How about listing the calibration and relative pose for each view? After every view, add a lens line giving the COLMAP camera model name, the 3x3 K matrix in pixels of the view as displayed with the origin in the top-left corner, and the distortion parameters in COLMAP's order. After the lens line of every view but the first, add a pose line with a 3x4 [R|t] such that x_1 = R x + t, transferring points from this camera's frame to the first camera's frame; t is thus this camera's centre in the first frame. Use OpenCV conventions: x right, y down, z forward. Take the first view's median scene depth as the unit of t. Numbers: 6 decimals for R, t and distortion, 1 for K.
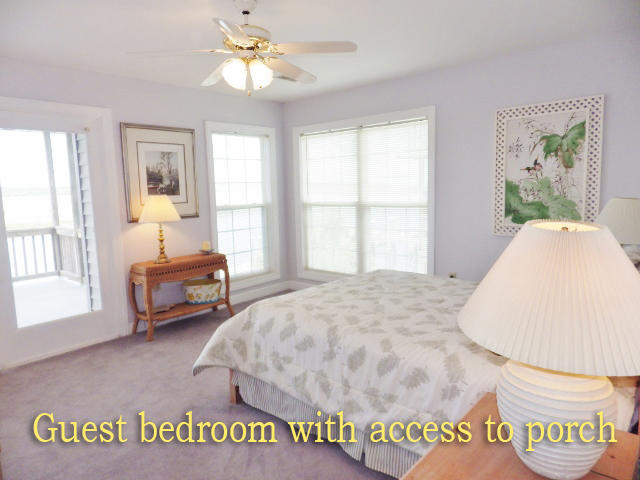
lens RADIAL K [[427.1, 0, 321.1], [0, 427.1, 237.4], [0, 0, 1]] dist [0.003936, -0.000232]
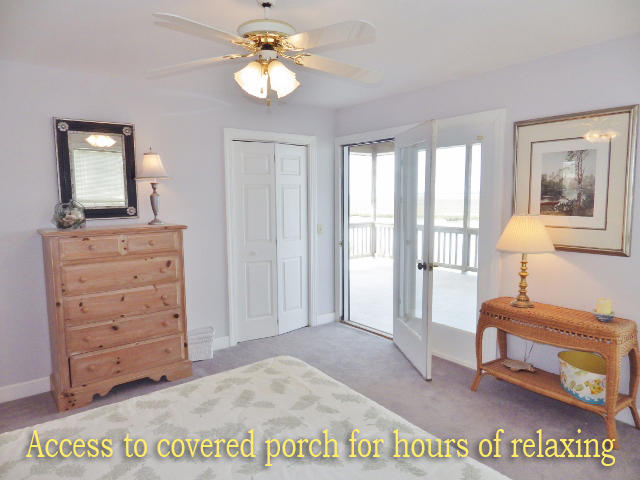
lens RADIAL K [[427.1, 0, 321.1], [0, 427.1, 237.4], [0, 0, 1]] dist [0.003936, -0.000232]
pose [[-0.176969, 0.120116, -0.976859, 0.385878], [-0.108899, 0.984041, 0.140727, -0.120970], [0.978173, 0.131283, -0.161065, 0.756406]]
